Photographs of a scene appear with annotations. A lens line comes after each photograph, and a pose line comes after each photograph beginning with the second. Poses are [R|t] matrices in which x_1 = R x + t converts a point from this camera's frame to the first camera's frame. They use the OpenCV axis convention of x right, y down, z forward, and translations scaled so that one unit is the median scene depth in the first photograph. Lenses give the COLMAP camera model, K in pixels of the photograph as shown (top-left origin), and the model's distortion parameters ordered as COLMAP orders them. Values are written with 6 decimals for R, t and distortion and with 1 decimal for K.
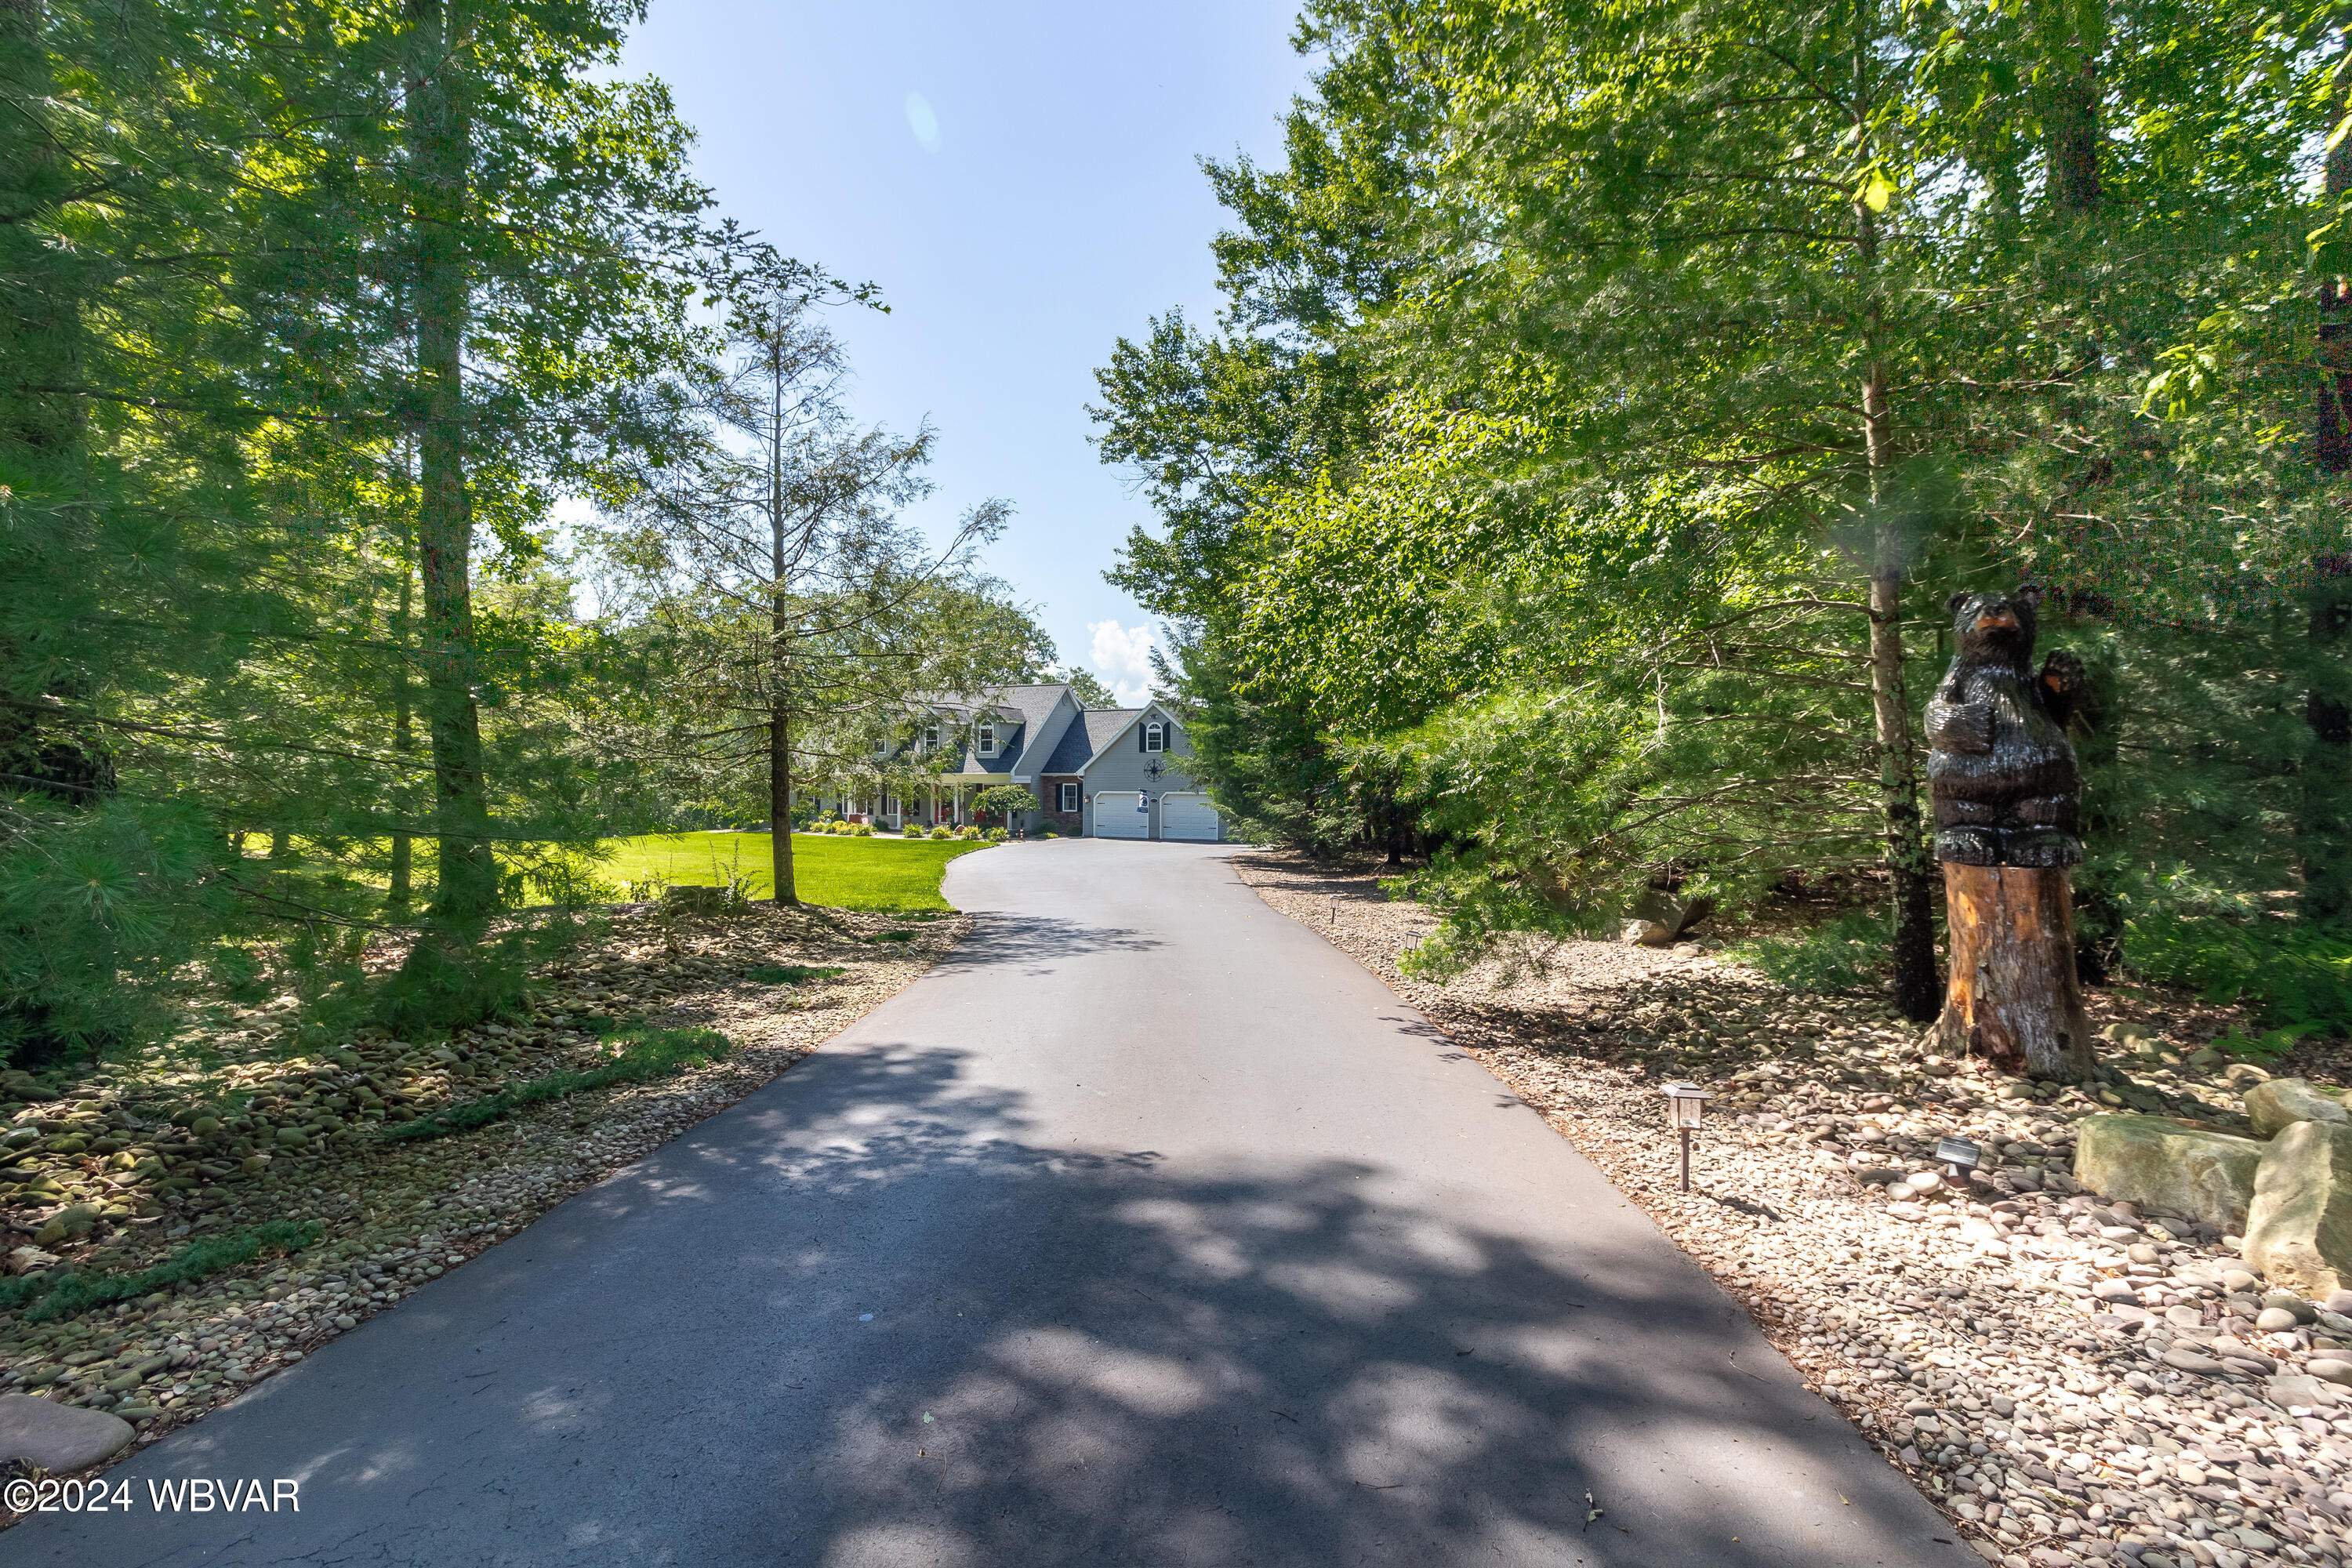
lens RADIAL K [[1039.7, 0, 1186.2], [0, 1039.7, 778.6], [0, 0, 1]] dist [-0.000114, -0.000059]
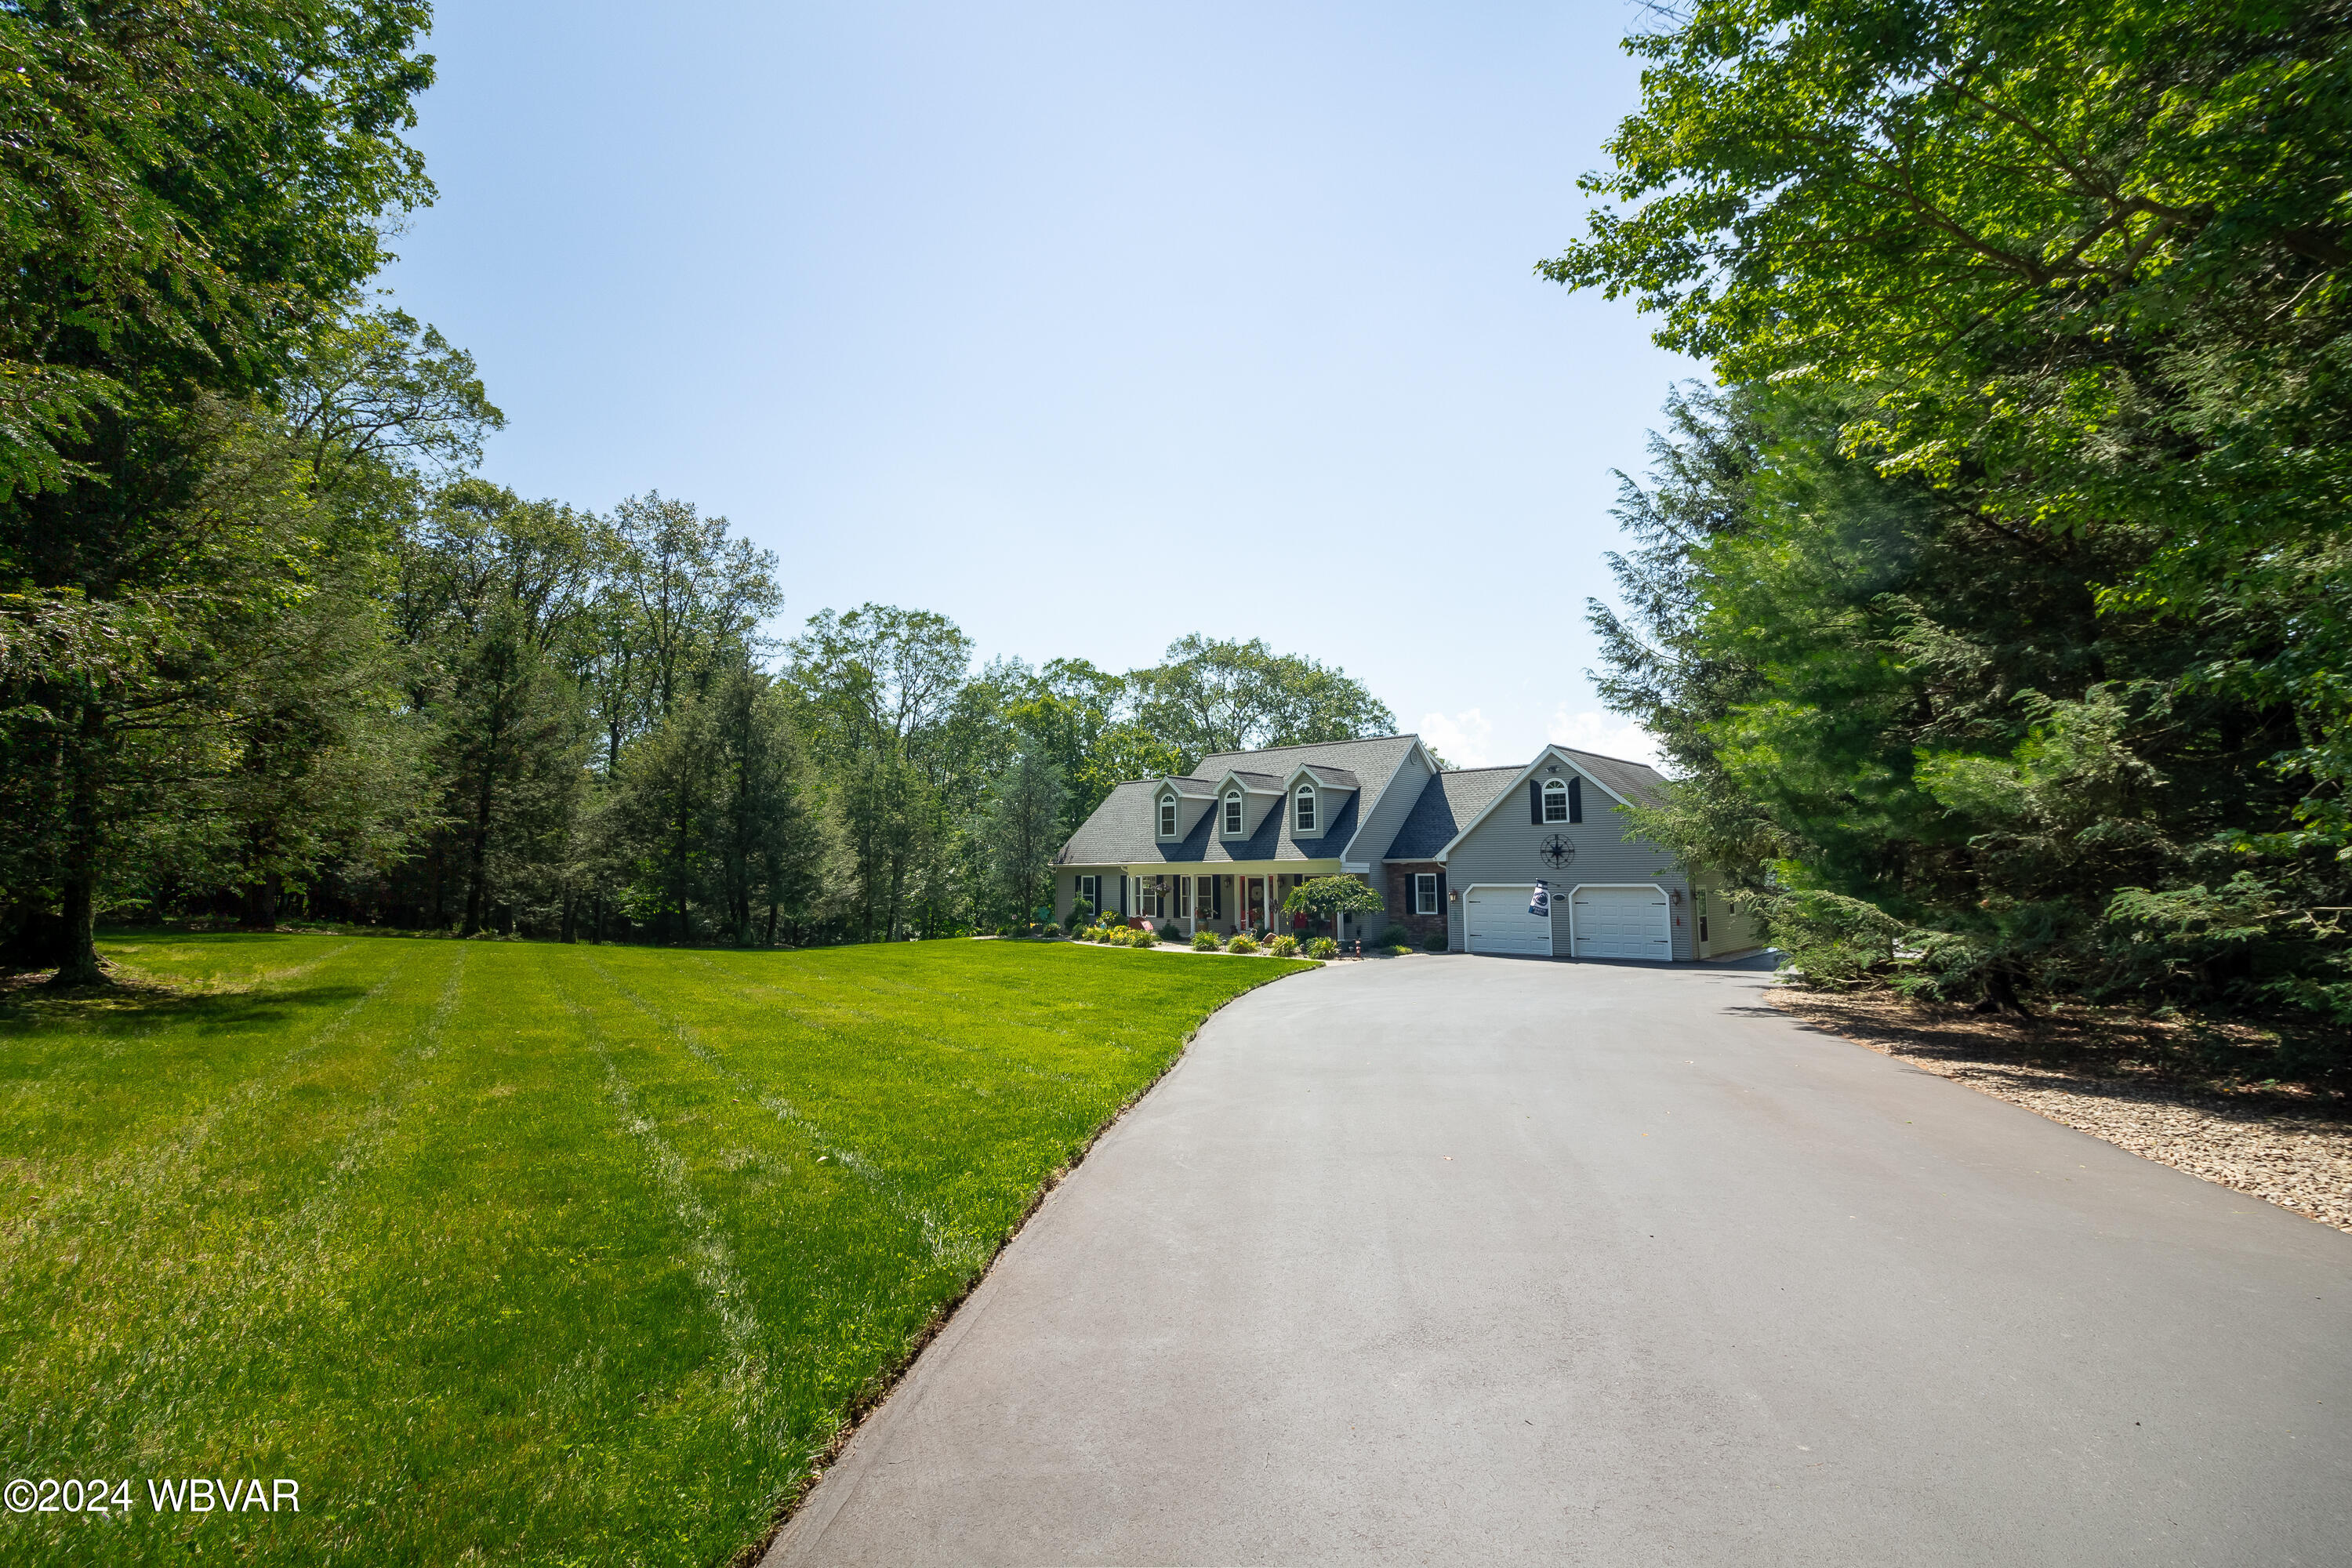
lens RADIAL K [[1087.4, 0, 1172.5], [0, 1087.4, 750.3], [0, 0, 1]] dist [-0.000531, -0.000138]
pose [[0.947219, -0.043569, -0.317614, -0.037948], [0.006348, 0.993077, -0.117296, 0.007199], [0.320525, 0.109089, 0.940937, 0.253099]]
